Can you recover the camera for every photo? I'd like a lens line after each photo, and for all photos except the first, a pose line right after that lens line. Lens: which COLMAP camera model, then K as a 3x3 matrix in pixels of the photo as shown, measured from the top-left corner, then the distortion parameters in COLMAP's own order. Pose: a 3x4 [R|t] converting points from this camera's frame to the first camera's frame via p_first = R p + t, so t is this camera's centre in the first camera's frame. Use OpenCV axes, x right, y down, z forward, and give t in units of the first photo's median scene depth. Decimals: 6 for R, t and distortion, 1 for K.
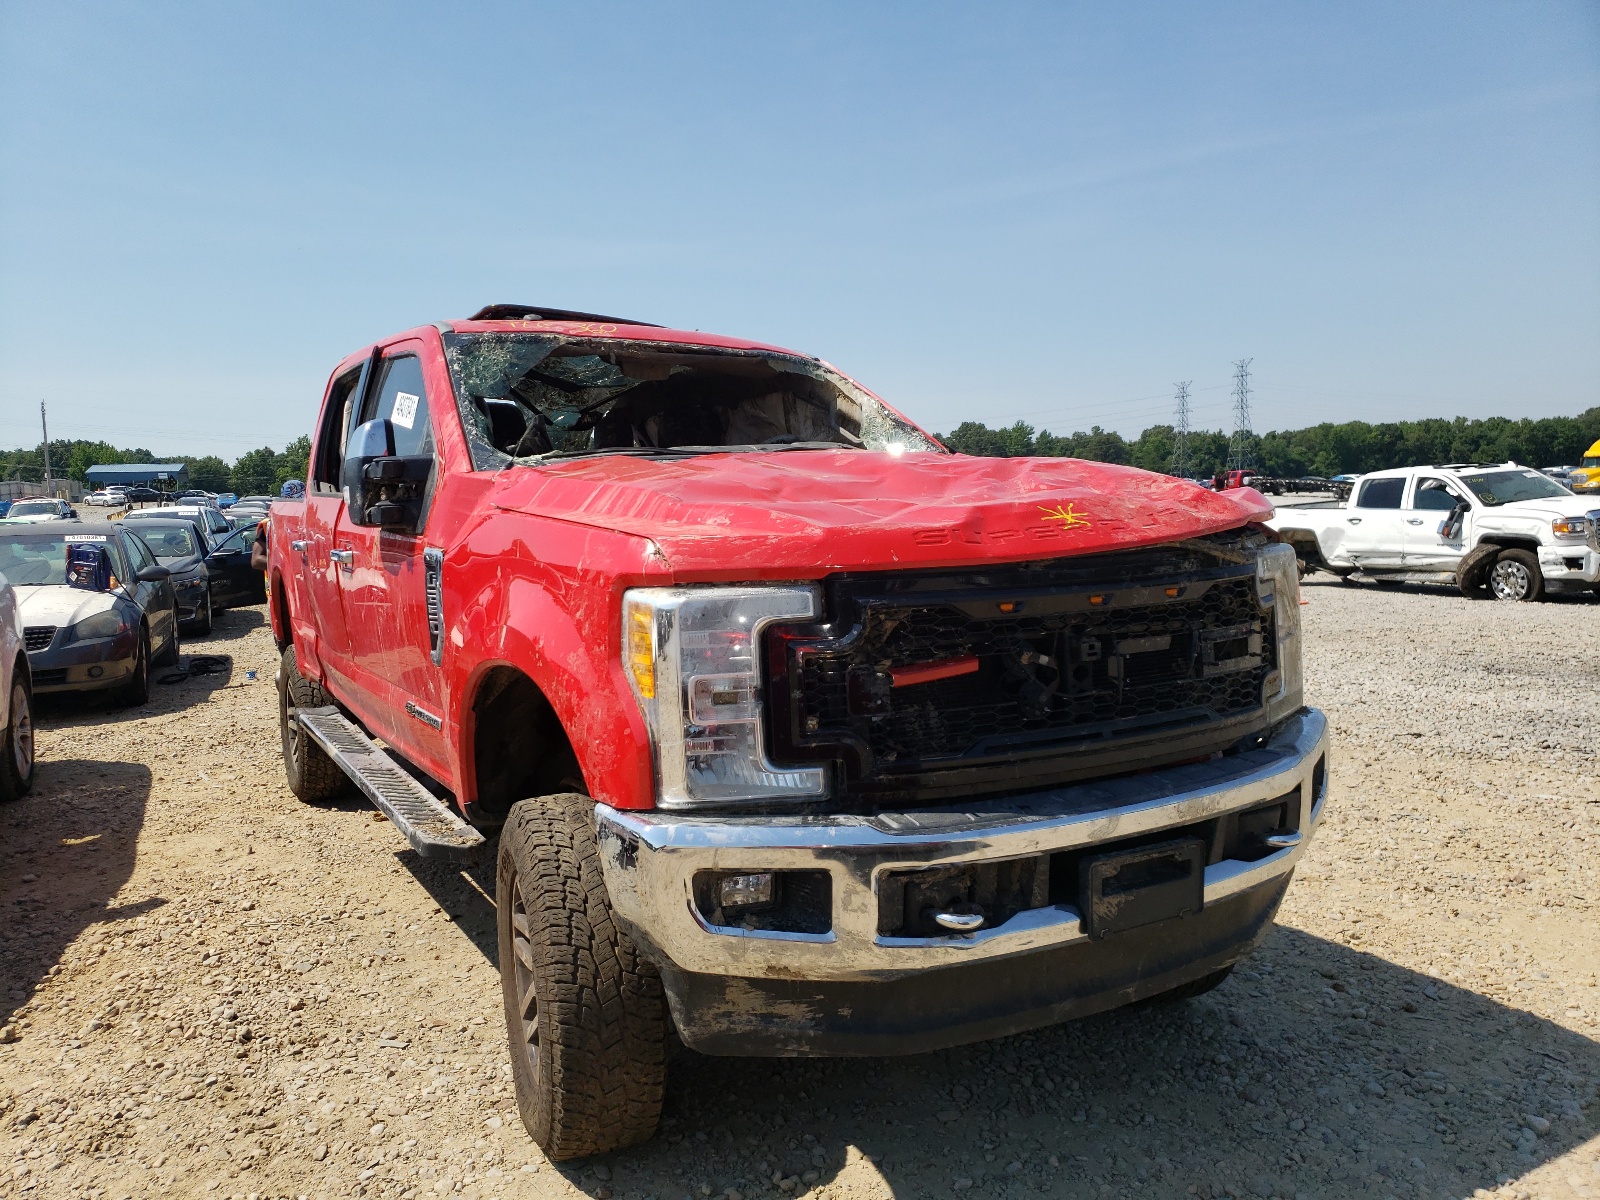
lens RADIAL K [[1275.9, 0, 787.6], [0, 1275.9, 601.9], [0, 0, 1]] dist [0.033479, -0.033265]
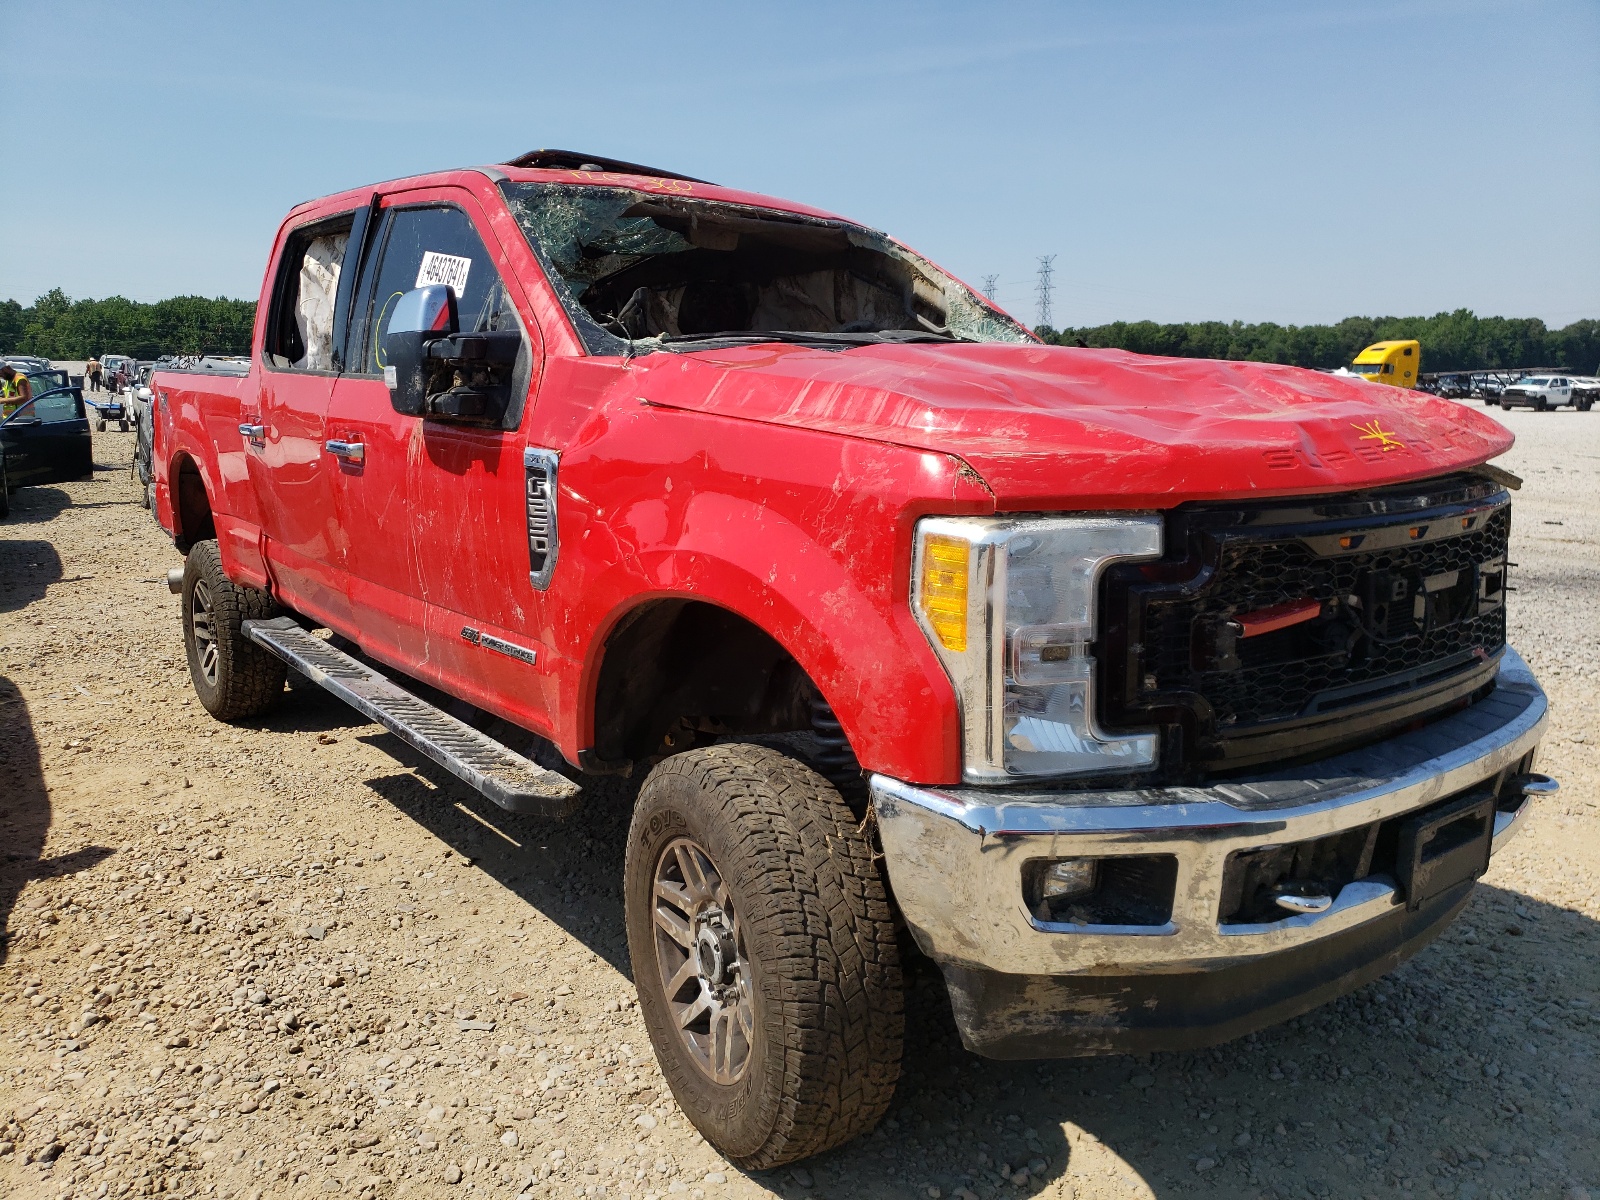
lens RADIAL K [[1275.9, 0, 811.8], [0, 1275.9, 602.5], [0, 0, 1]] dist [0.033479, -0.033265]
pose [[0.985375, 0.000614, 0.170399, -0.280071], [-0.016423, 0.995681, 0.091381, -0.024206], [-0.169607, -0.092843, 0.981129, 0.173828]]
